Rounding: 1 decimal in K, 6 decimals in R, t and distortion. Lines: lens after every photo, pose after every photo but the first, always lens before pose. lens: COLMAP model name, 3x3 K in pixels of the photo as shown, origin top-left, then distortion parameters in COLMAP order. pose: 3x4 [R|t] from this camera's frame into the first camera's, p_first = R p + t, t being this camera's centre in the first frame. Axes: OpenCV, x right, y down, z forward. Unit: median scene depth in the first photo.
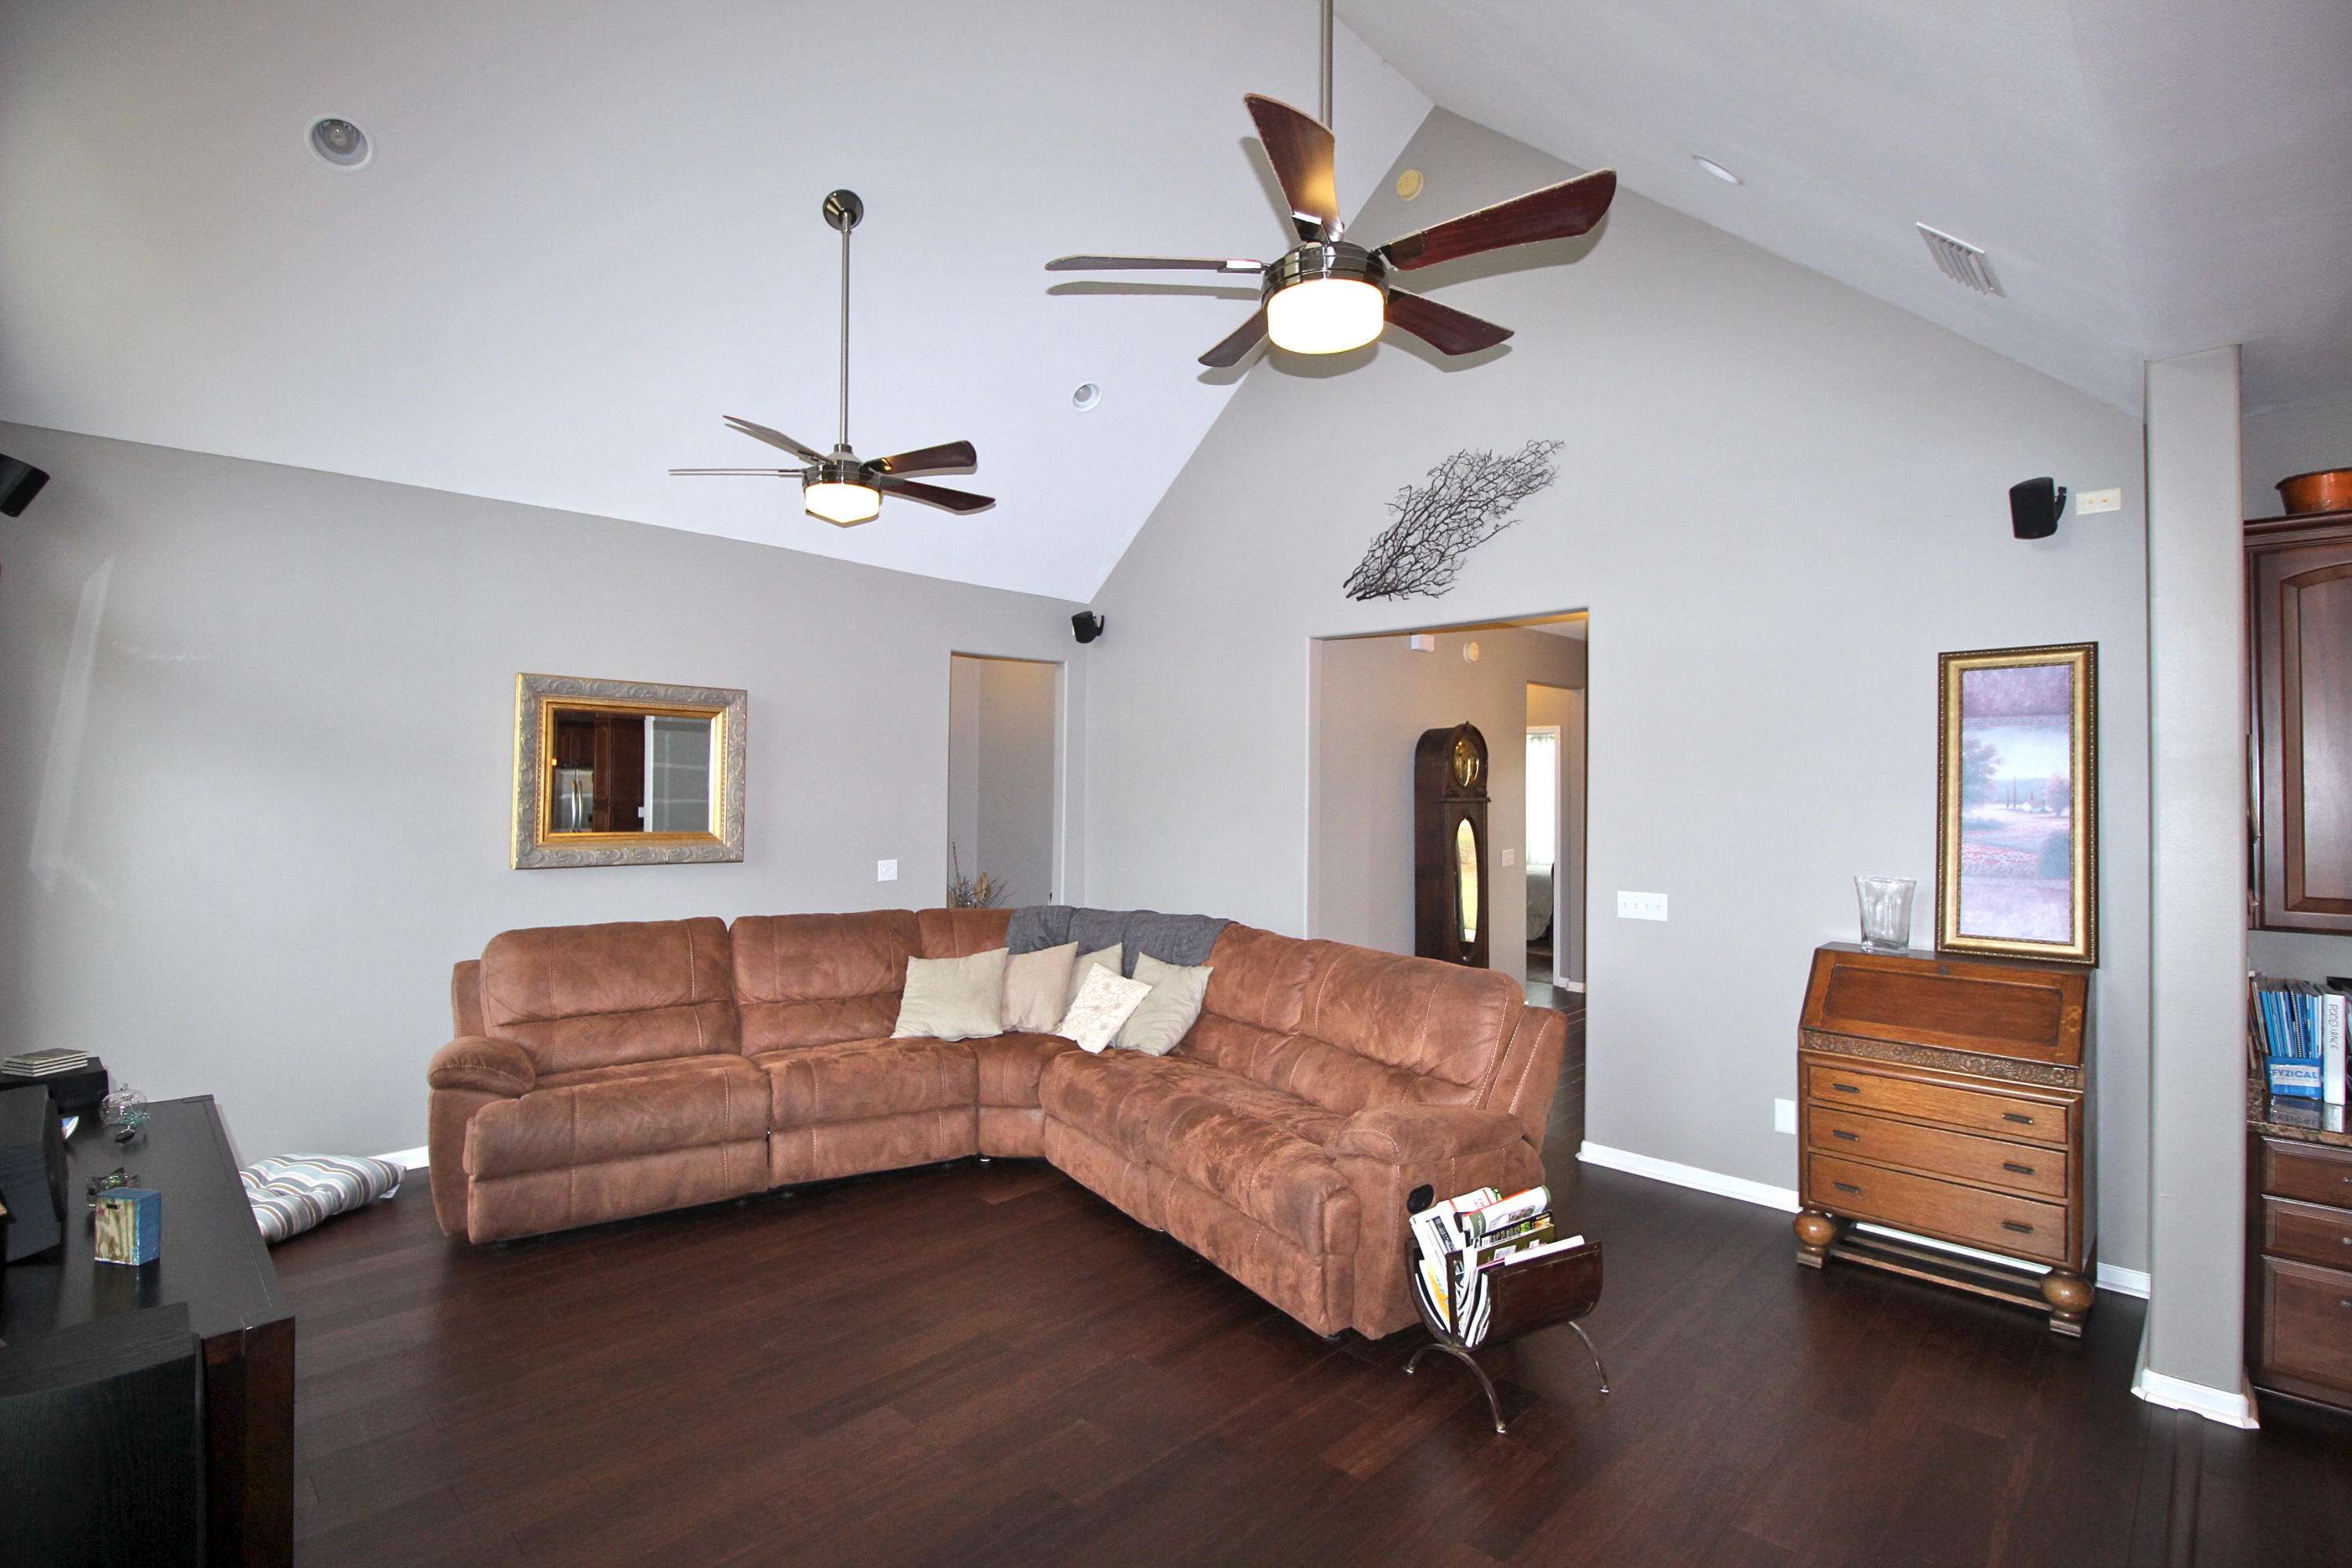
lens RADIAL K [[1083.0, 0, 1187.4], [0, 1083.0, 775.9], [0, 0, 1]] dist [-0.005555, -0.010065]
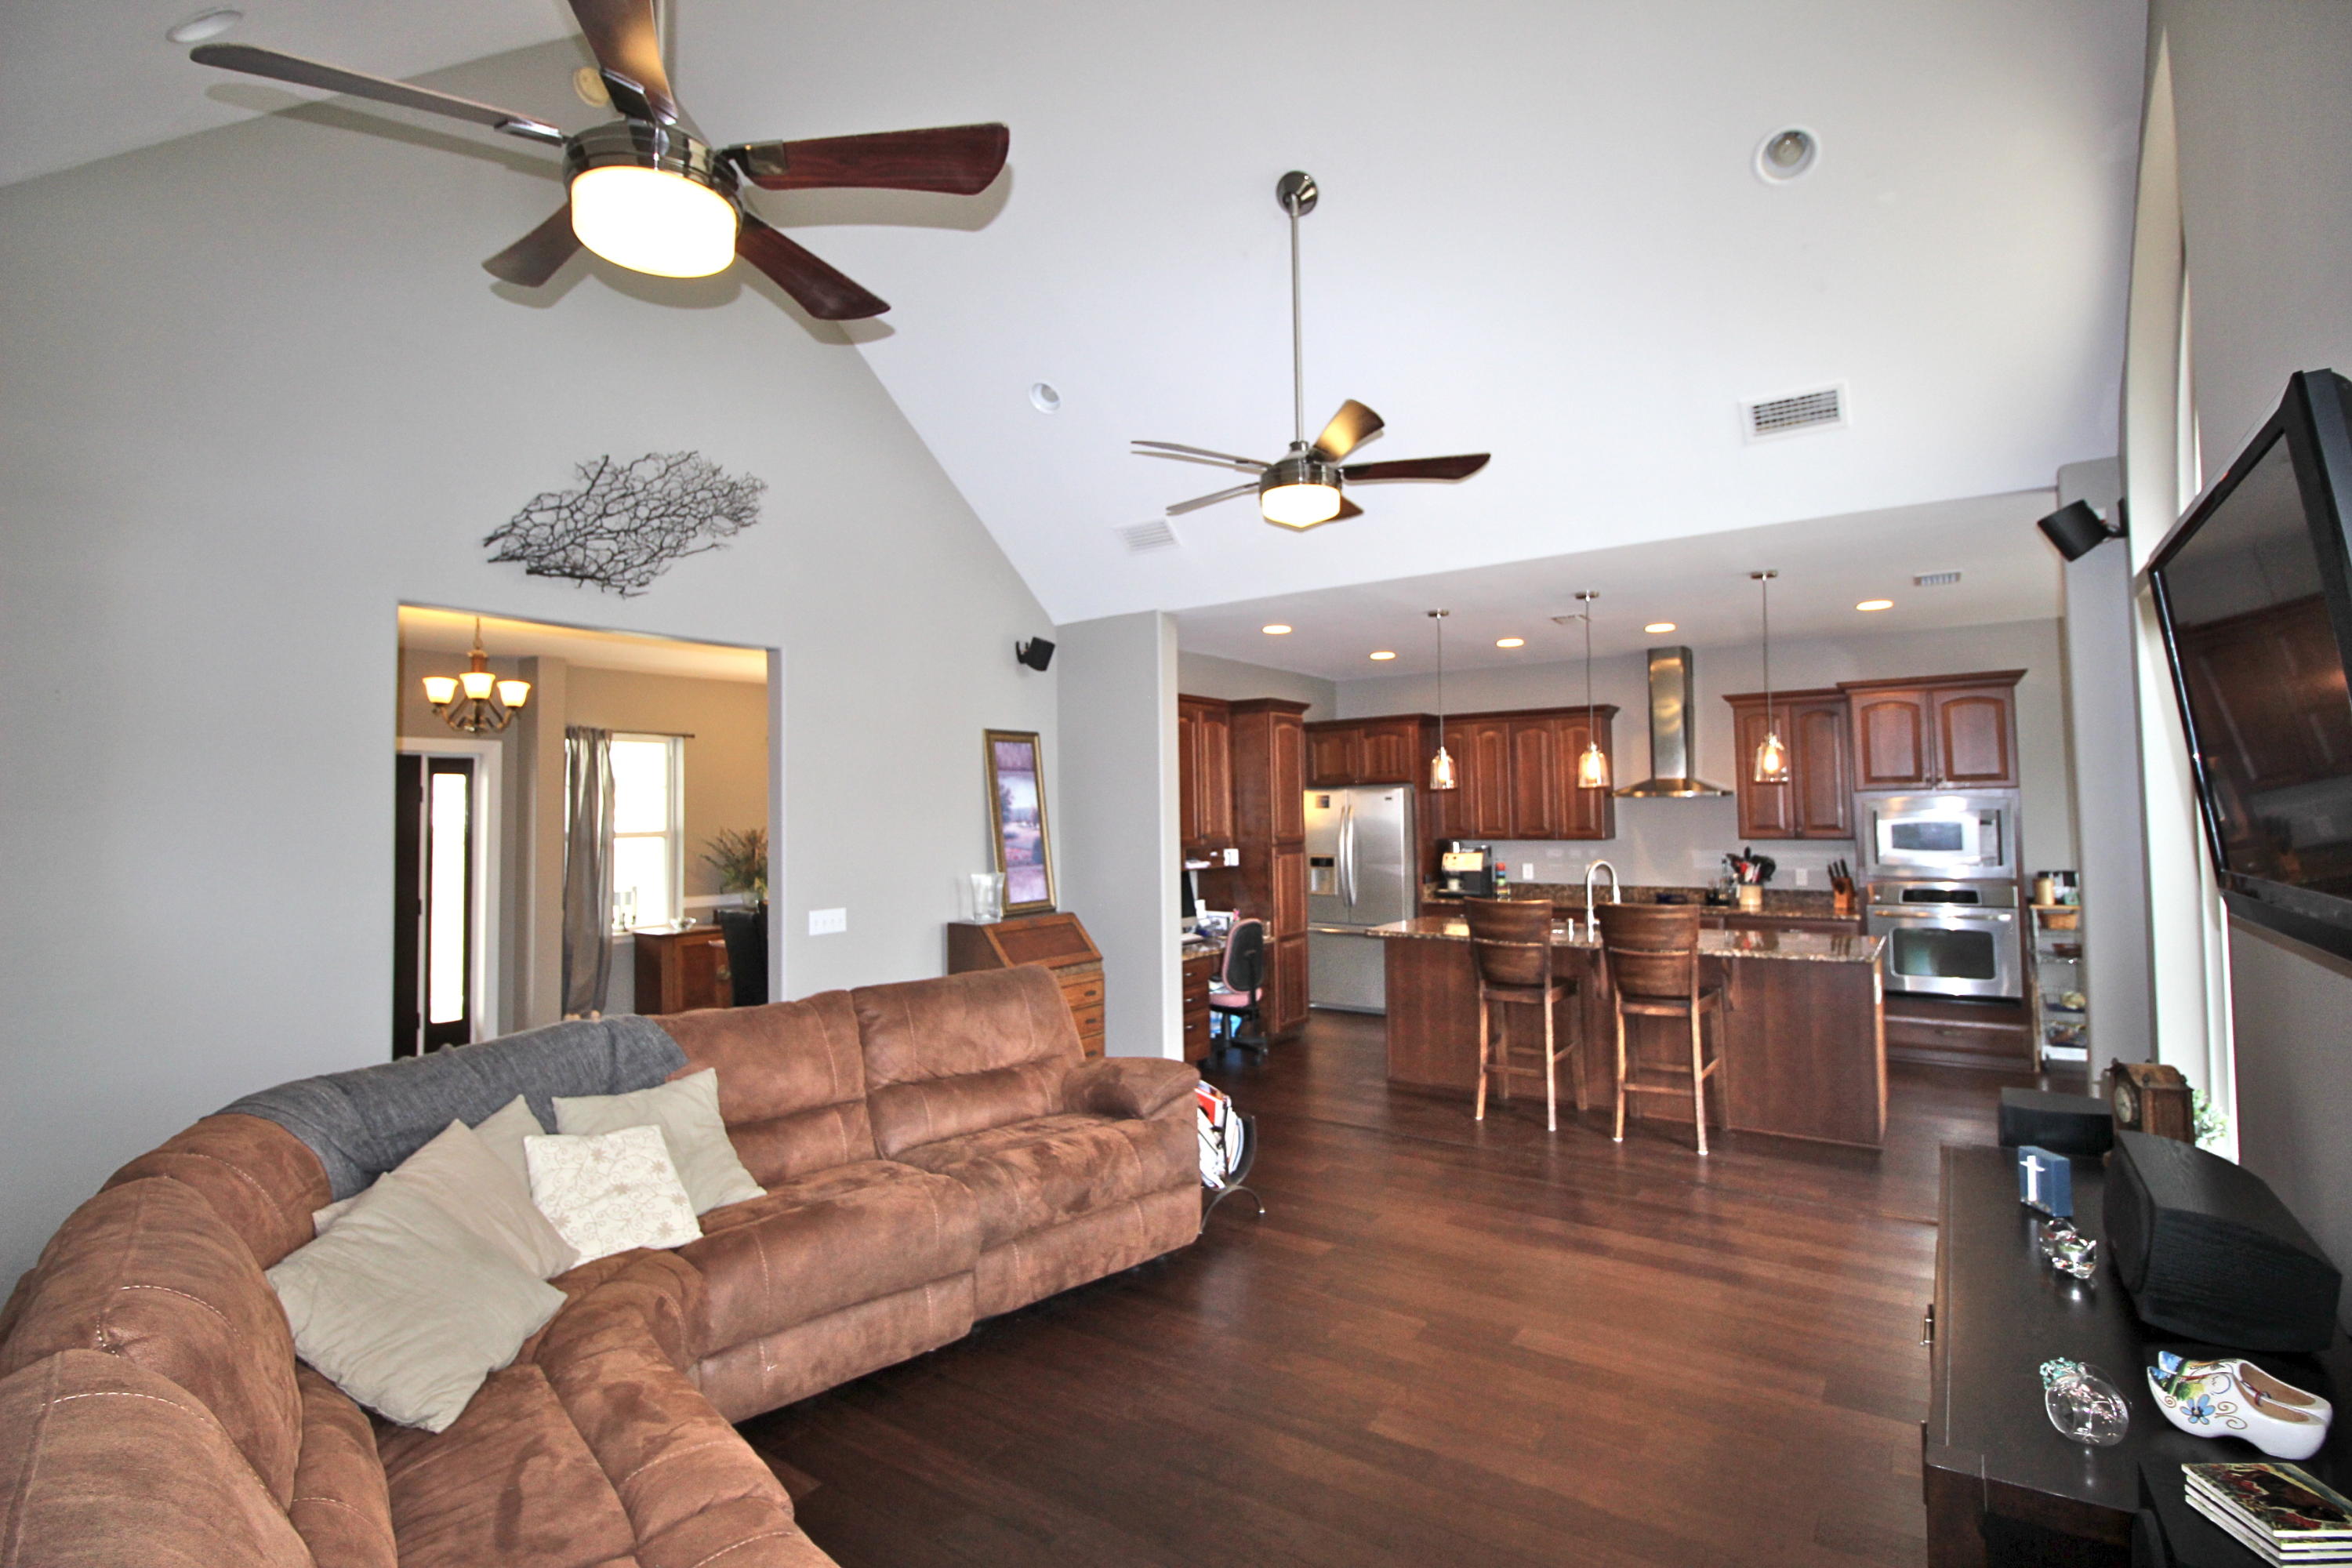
lens RADIAL K [[1083.0, 0, 1191.6], [0, 1083.0, 768.1], [0, 0, 1]] dist [-0.005555, -0.010065]
pose [[-0.160058, 0.034496, 0.986505, -0.768870], [0.007261, 0.999403, -0.033769, -0.000102], [-0.987081, 0.001758, -0.160213, 0.799952]]
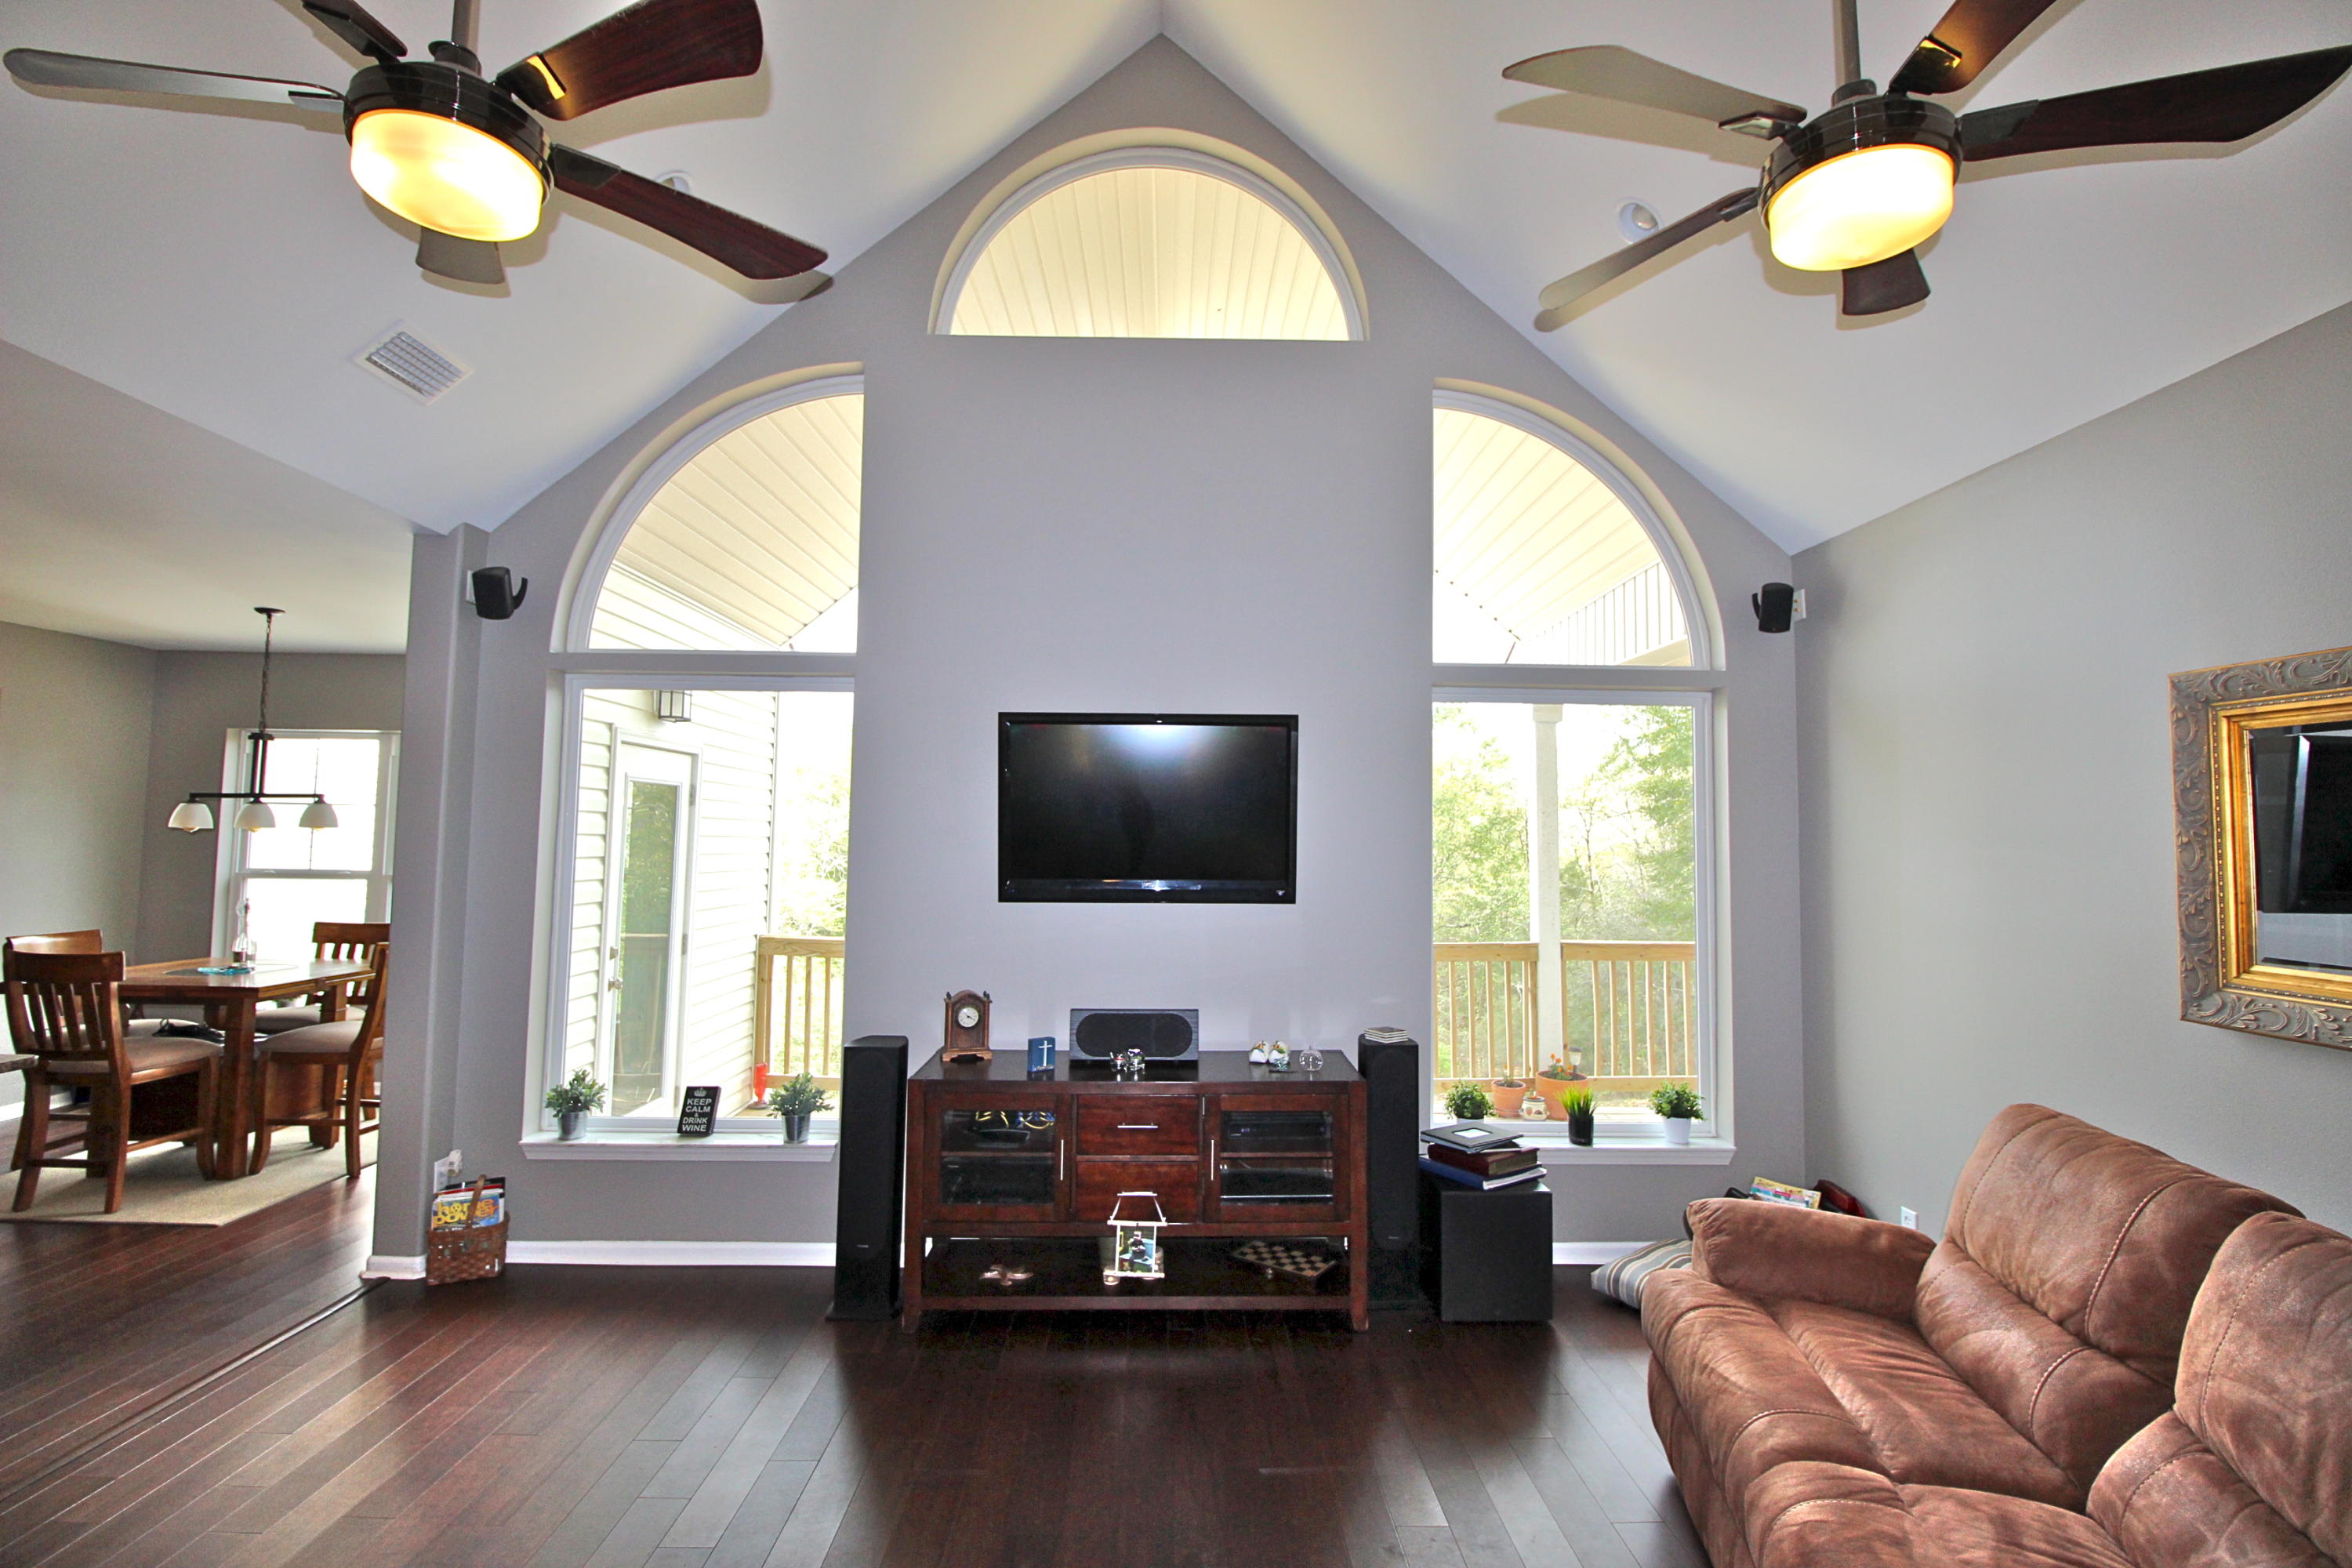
lens RADIAL K [[1083.0, 0, 1191.1], [0, 1083.0, 763.1], [0, 0, 1]] dist [-0.005555, -0.010065]
pose [[-0.690745, -0.067725, -0.719920, 0.157249], [-0.011812, 0.996528, -0.082413, 0.005159], [0.723002, -0.048422, -0.689147, 1.043191]]
